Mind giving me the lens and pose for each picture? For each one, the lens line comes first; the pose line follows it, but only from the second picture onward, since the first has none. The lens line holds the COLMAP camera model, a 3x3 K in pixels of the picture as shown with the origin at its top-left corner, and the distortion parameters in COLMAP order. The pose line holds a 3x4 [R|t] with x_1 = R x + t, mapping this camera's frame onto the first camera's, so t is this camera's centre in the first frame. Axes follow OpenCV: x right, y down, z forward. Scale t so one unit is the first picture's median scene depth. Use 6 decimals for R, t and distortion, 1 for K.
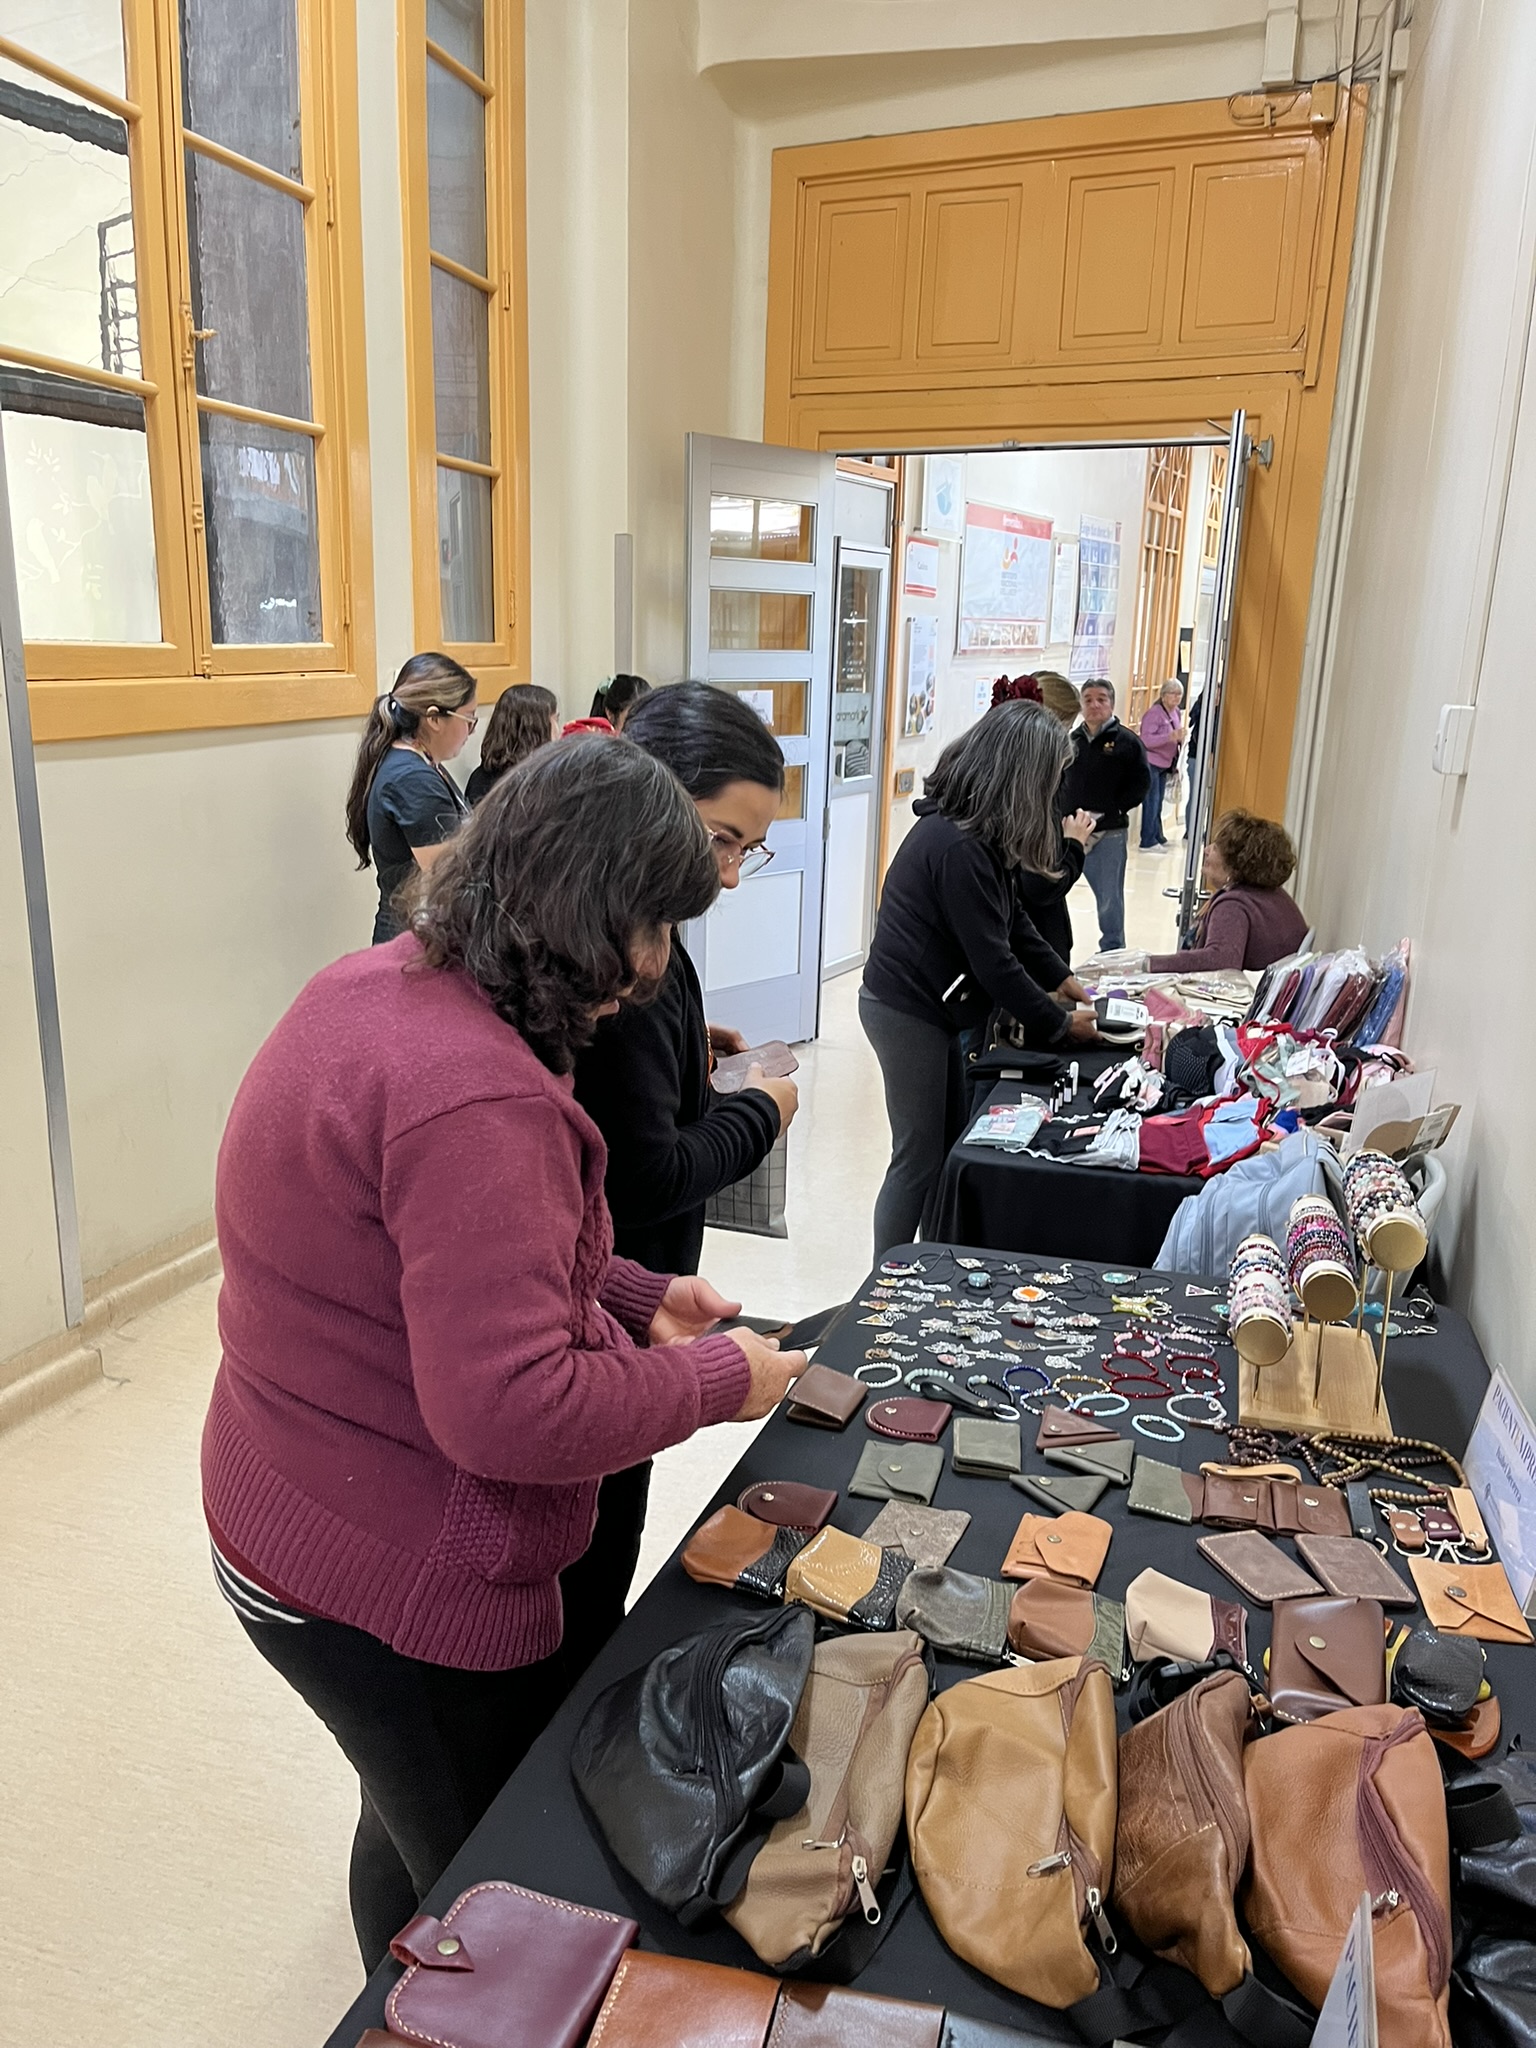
lens RADIAL K [[1542.7, 0, 747.6], [0, 1542.7, 1037.2], [0, 0, 1]] dist [0.015681, -0.012063]
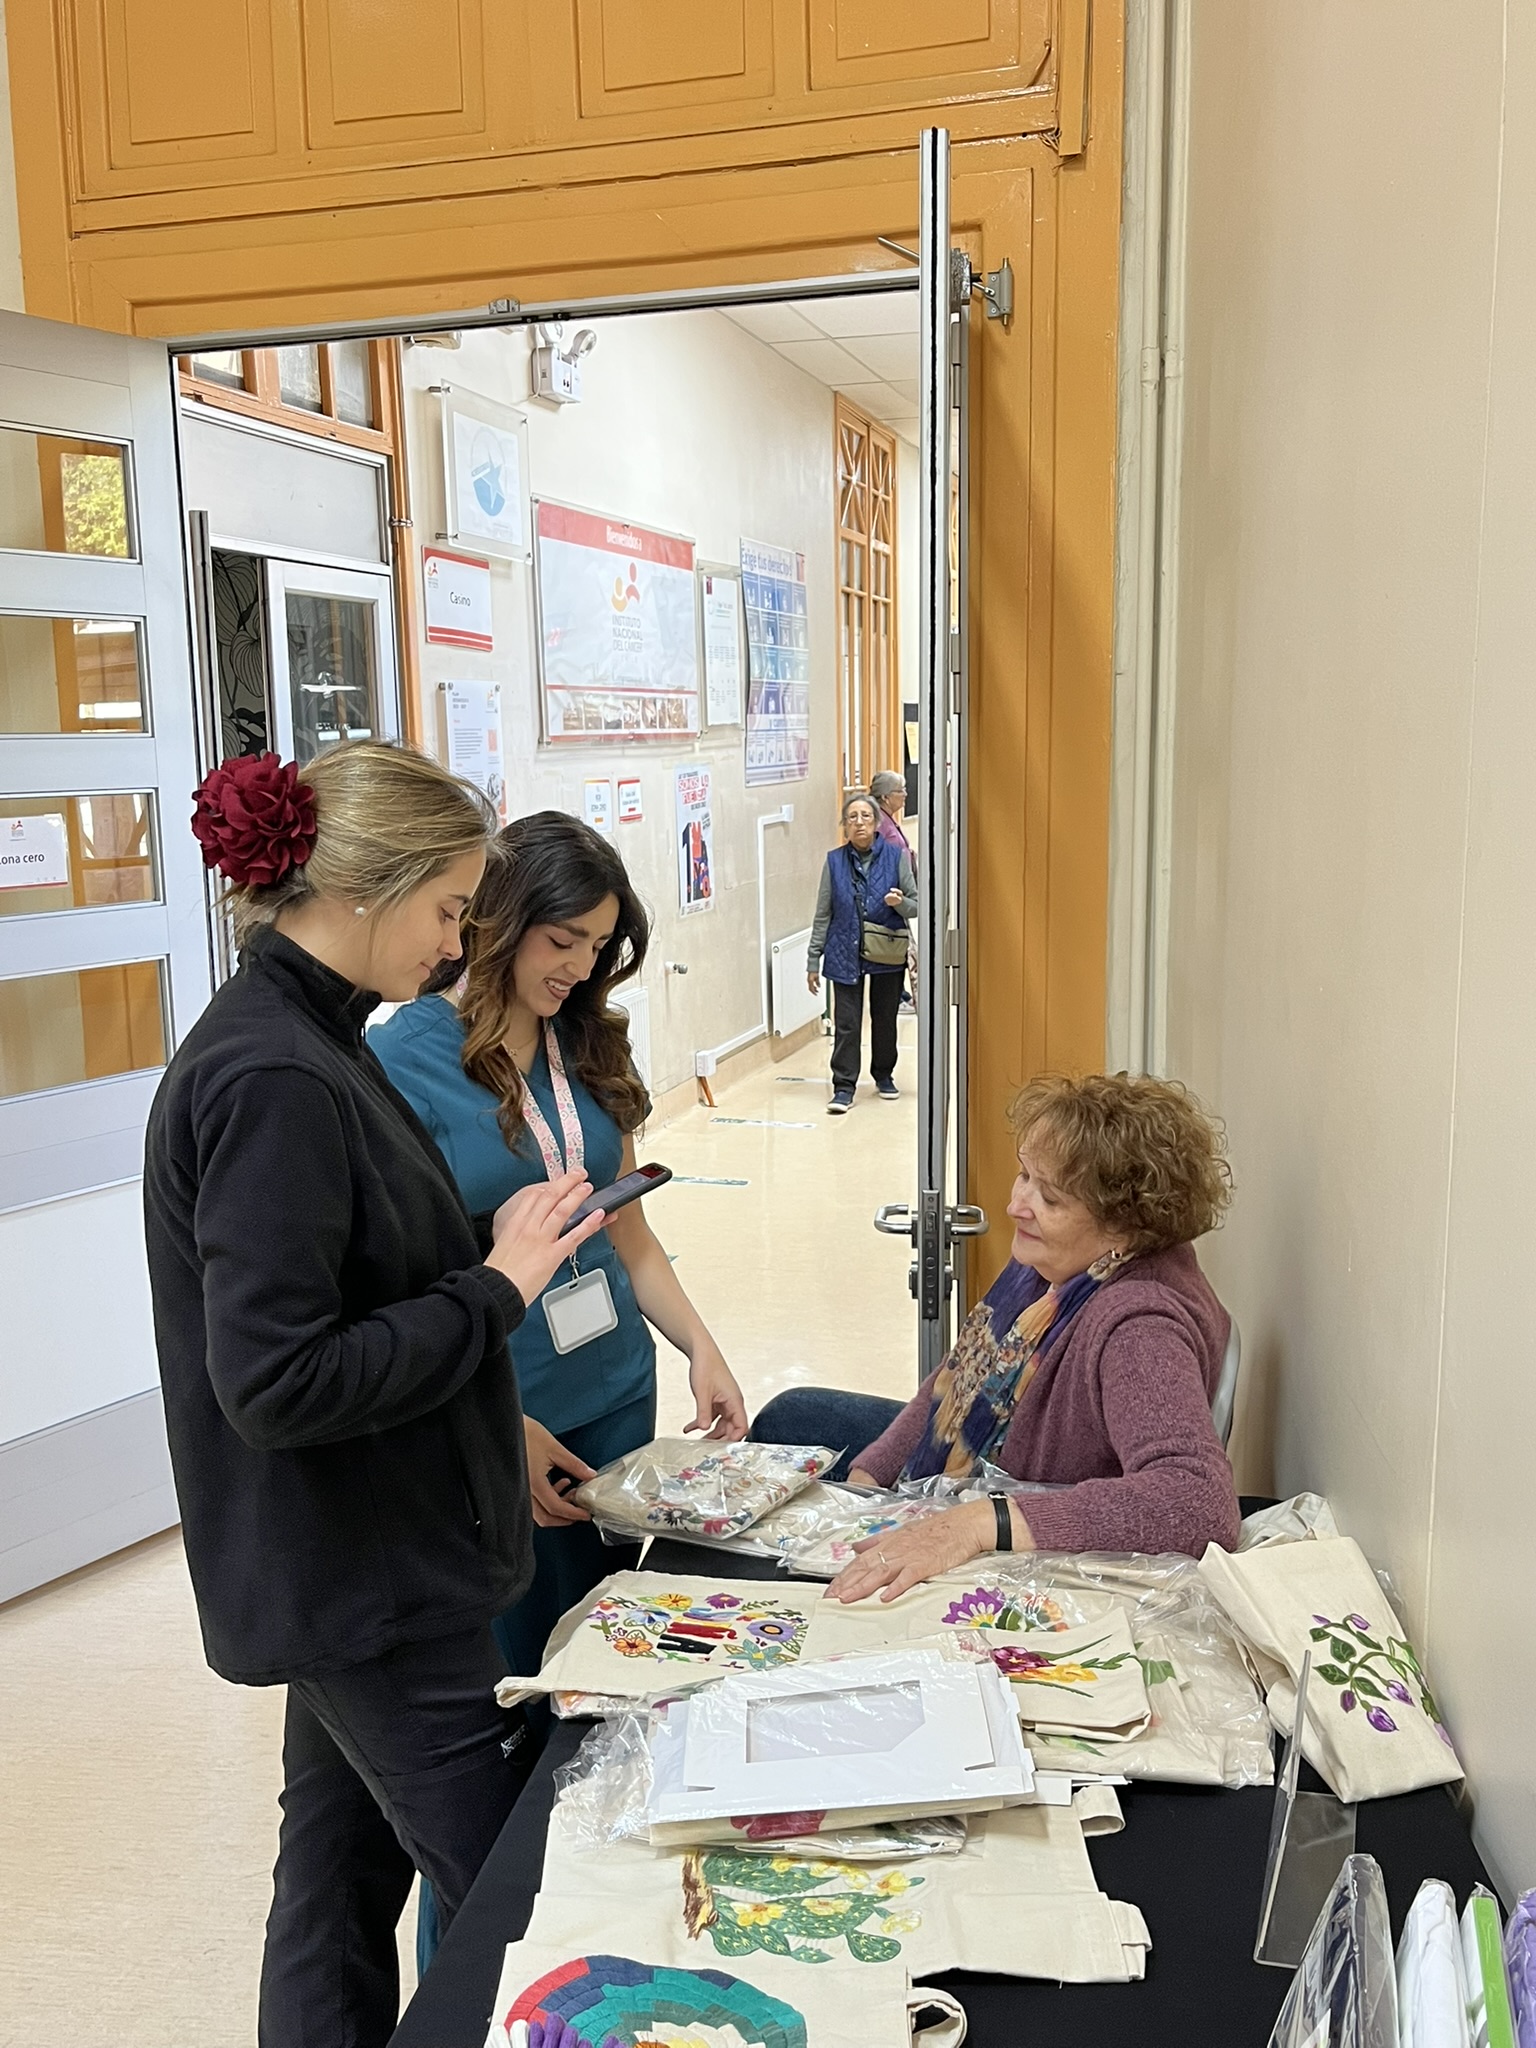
lens RADIAL K [[1805.7, 0, 776.2], [0, 1805.7, 1020.3], [0, 0, 1]] dist [-0.004340, -0.000778]
pose [[0.981988, -0.067519, 0.176470, 0.099684], [0.085511, 0.991661, -0.096422, -0.067221], [-0.168488, 0.109775, 0.979572, 0.318944]]
